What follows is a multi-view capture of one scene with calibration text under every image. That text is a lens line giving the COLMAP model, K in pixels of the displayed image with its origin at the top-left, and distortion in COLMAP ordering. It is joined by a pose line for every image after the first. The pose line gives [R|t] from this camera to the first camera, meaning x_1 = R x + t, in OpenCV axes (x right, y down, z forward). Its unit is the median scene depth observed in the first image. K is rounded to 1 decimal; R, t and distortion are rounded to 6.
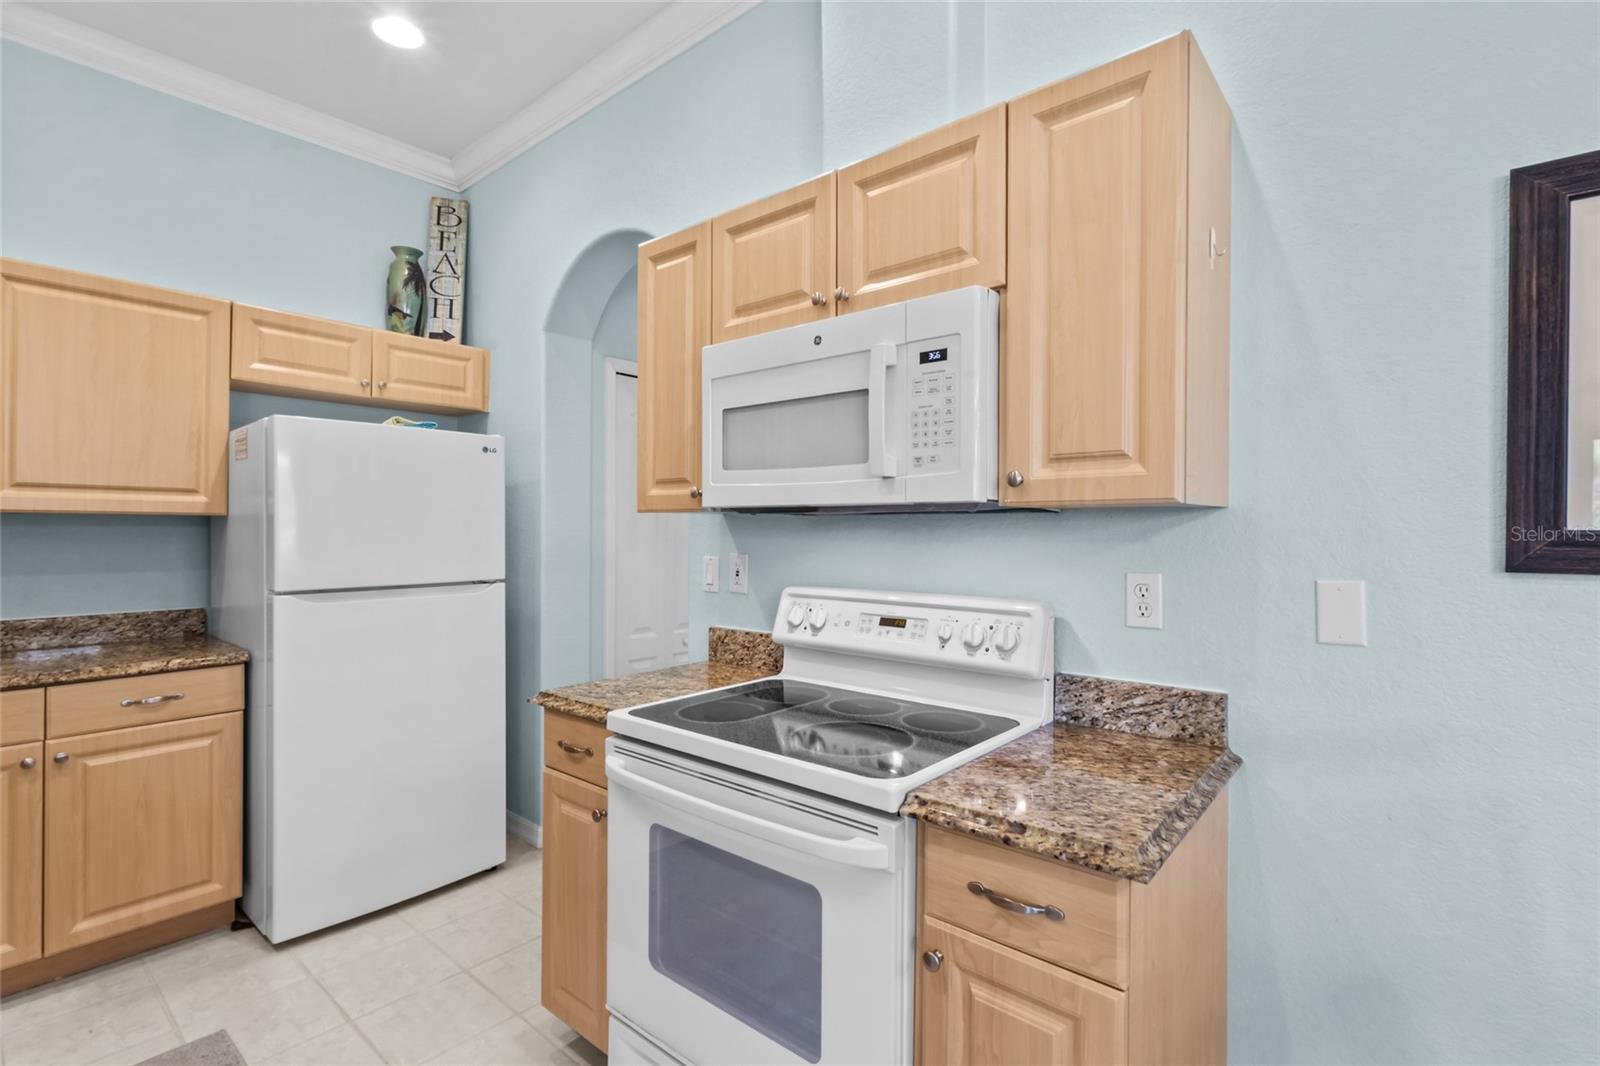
lens RADIAL K [[759.3, 0, 795.1], [0, 759.3, 536.7], [0, 0, 1]] dist [0.000833, 0.000284]
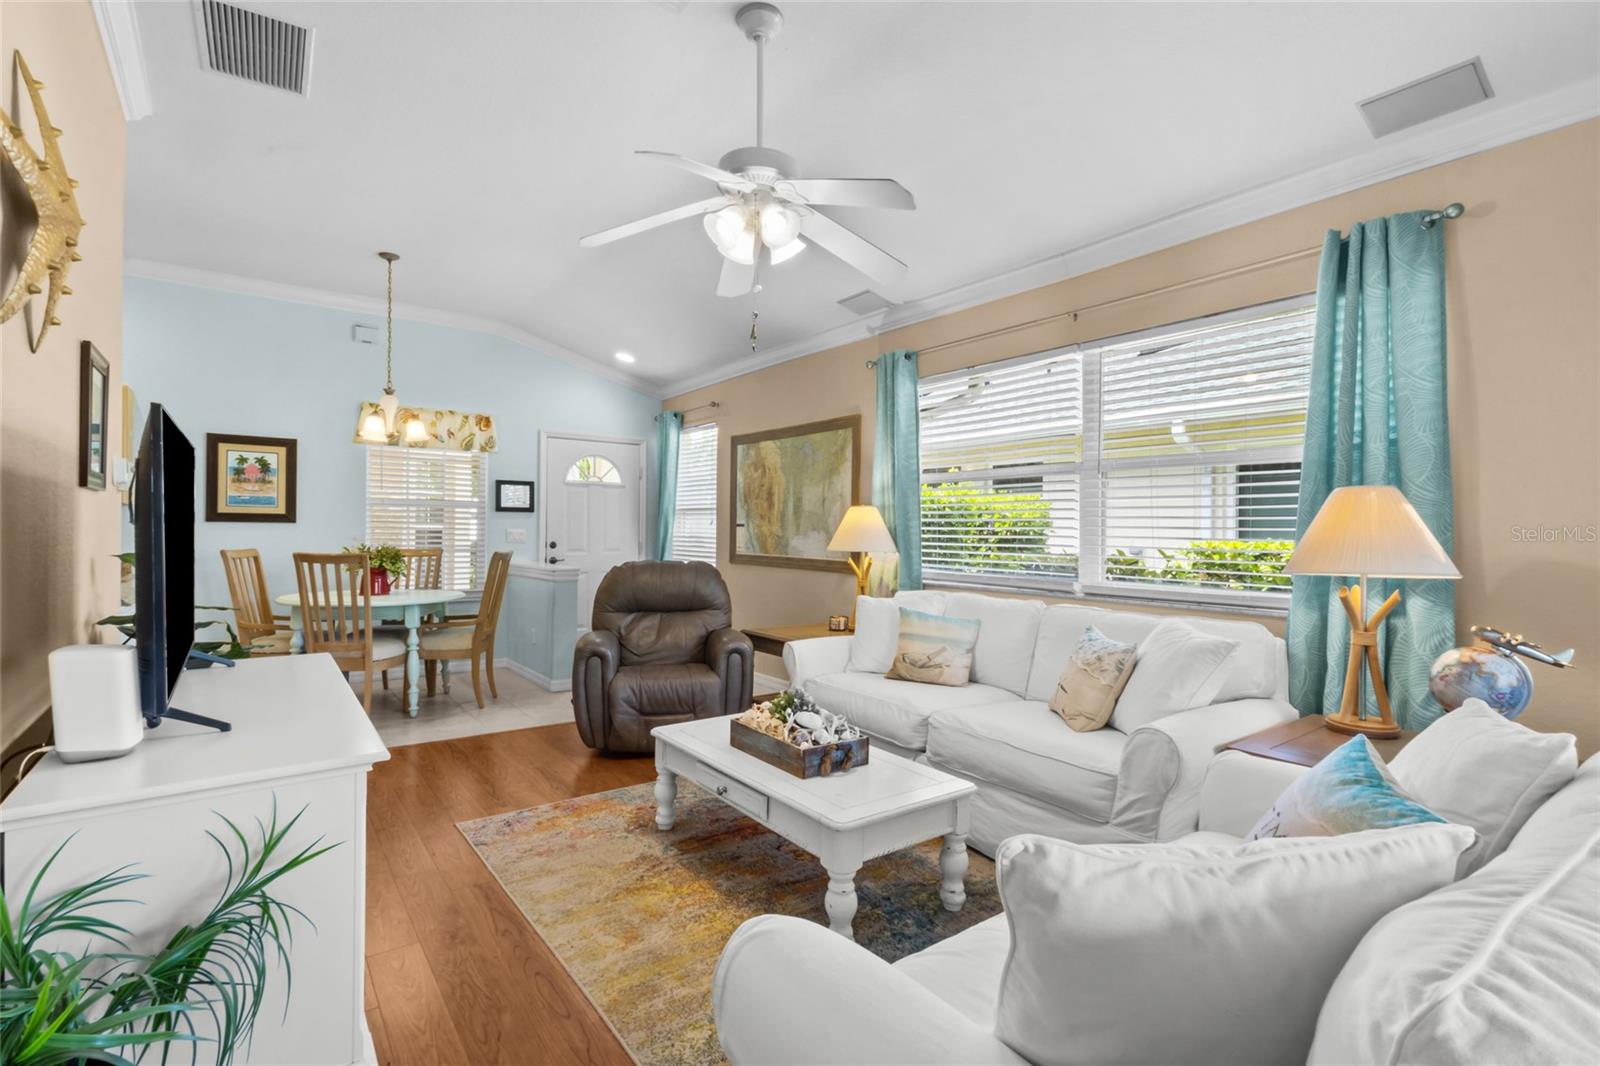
lens RADIAL K [[735.9, 0, 797.2], [0, 735.9, 529.4], [0, 0, 1]] dist [0.000905, 0.000011]
pose [[0.213268, -0.000610, 0.976994, -1.843117], [-0.001035, 0.999999, 0.000850, 0.062183], [-0.976993, -0.001193, 0.213267, -2.394204]]
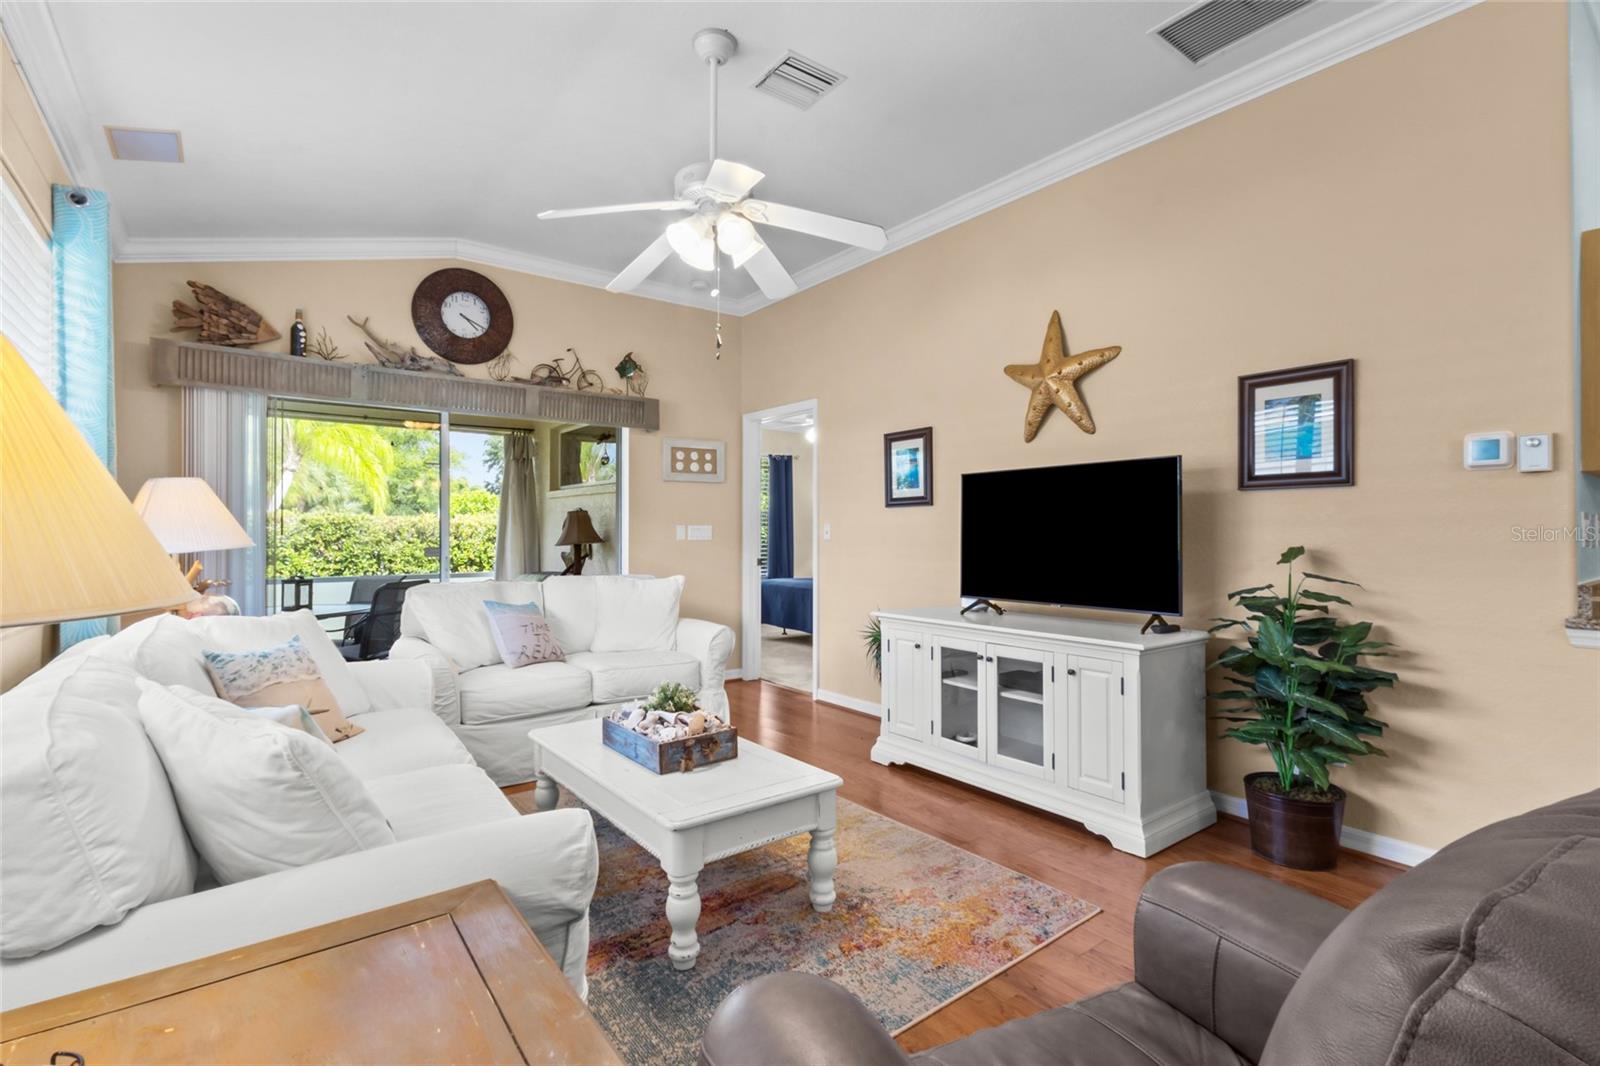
lens RADIAL K [[737.8, 0, 794.5], [0, 737.8, 532.2], [0, 0, 1]] dist [0.002729, 0.000086]
pose [[-0.211200, -0.002621, -0.977439, 1.183925], [-0.006784, 0.999976, -0.001216, 0.096498], [0.977419, 0.006375, -0.211213, -1.465906]]
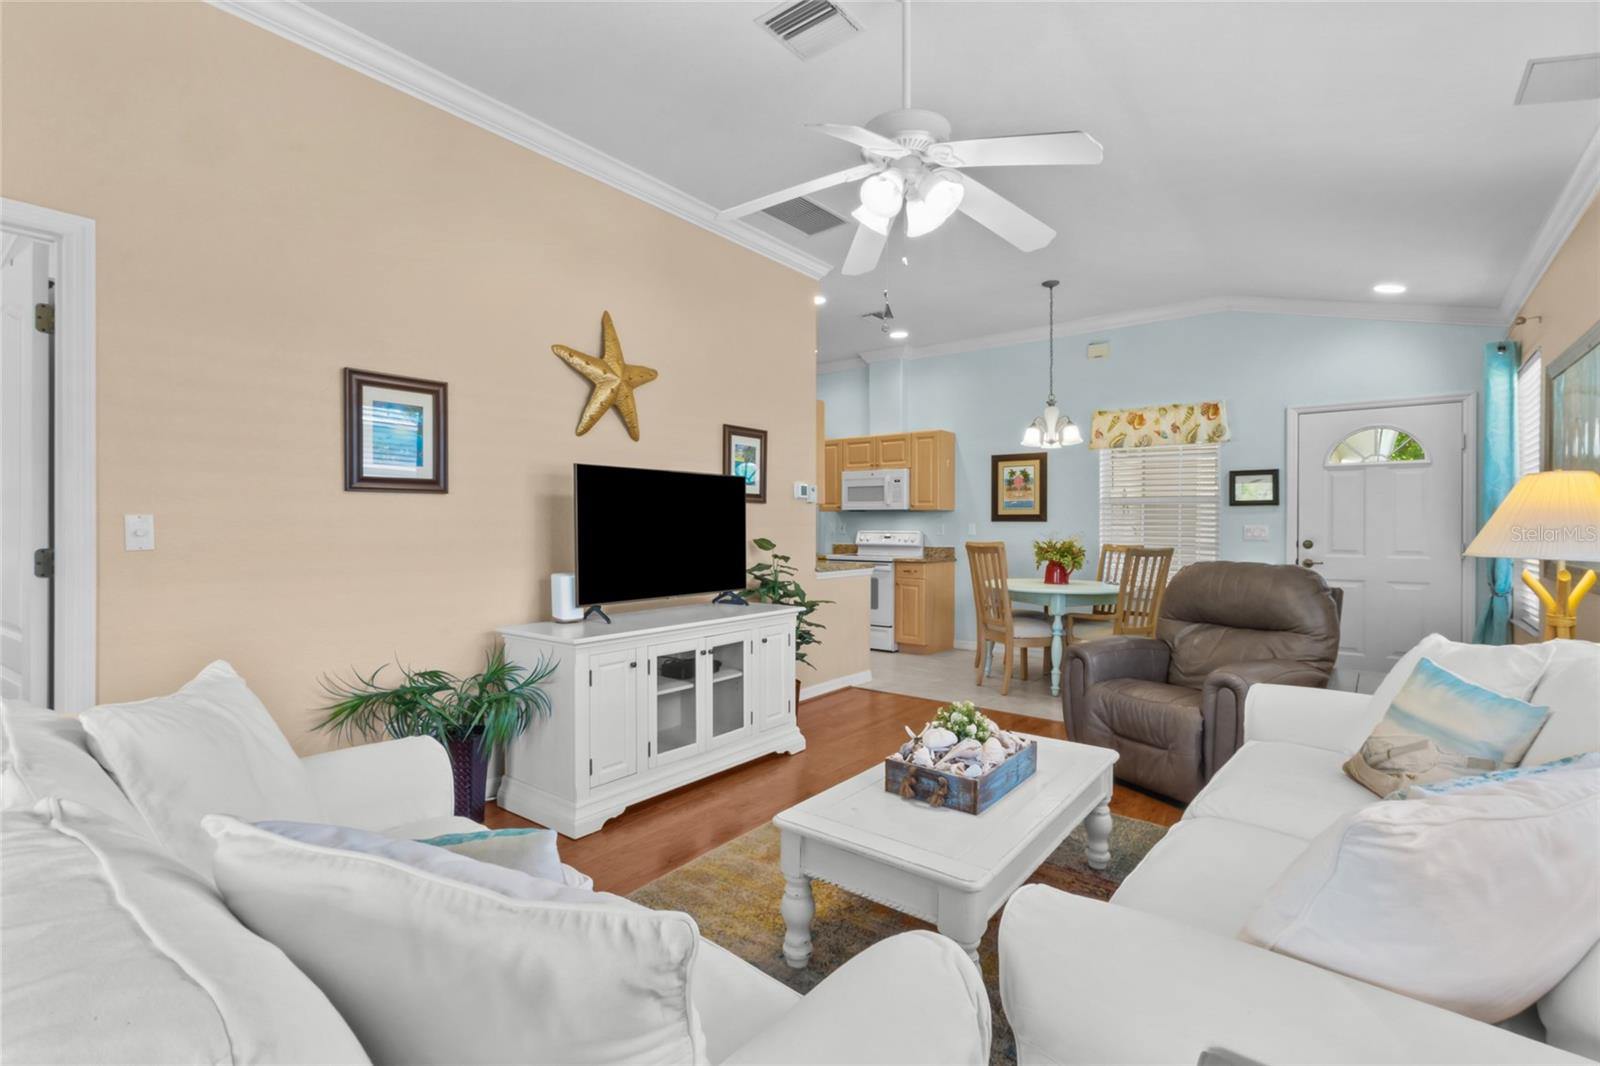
lens RADIAL K [[735.9, 0, 797.2], [0, 735.9, 529.4], [0, 0, 1]] dist [0.000905, 0.000011]
pose [[0.998633, -0.001799, 0.052229, -0.652909], [0.001982, 0.999992, -0.003444, 0.091462], [-0.052223, 0.003543, 0.998629, -3.403150]]
